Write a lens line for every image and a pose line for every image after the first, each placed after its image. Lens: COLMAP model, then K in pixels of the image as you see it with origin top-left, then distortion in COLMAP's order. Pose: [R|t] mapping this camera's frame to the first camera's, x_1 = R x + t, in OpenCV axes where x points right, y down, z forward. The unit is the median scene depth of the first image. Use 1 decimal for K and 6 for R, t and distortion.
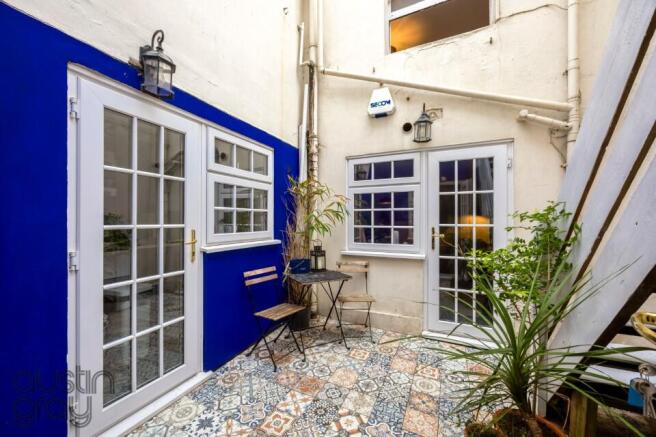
lens RADIAL K [[257.7, 0, 327.2], [0, 257.7, 217.6], [0, 0, 1]] dist [0.000518, -0.000075]
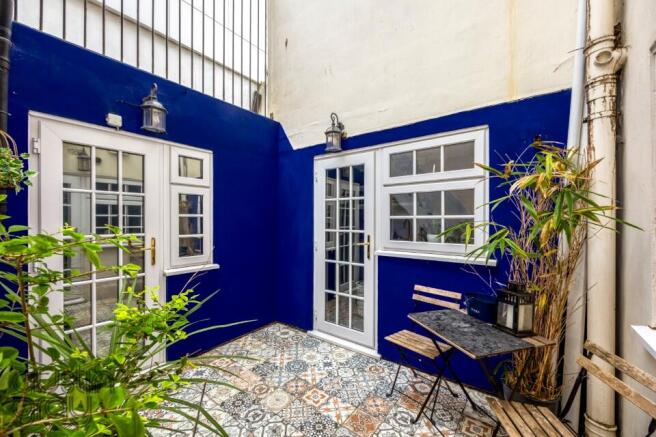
lens RADIAL K [[257.7, 0, 326.8], [0, 257.7, 221.8], [0, 0, 1]] dist [0.000518, -0.000075]
pose [[-0.219341, -0.000094, -0.975648, 0.756578], [0.001299, 0.999999, -0.000388, -0.018552], [0.975647, -0.001352, -0.219341, 1.022033]]
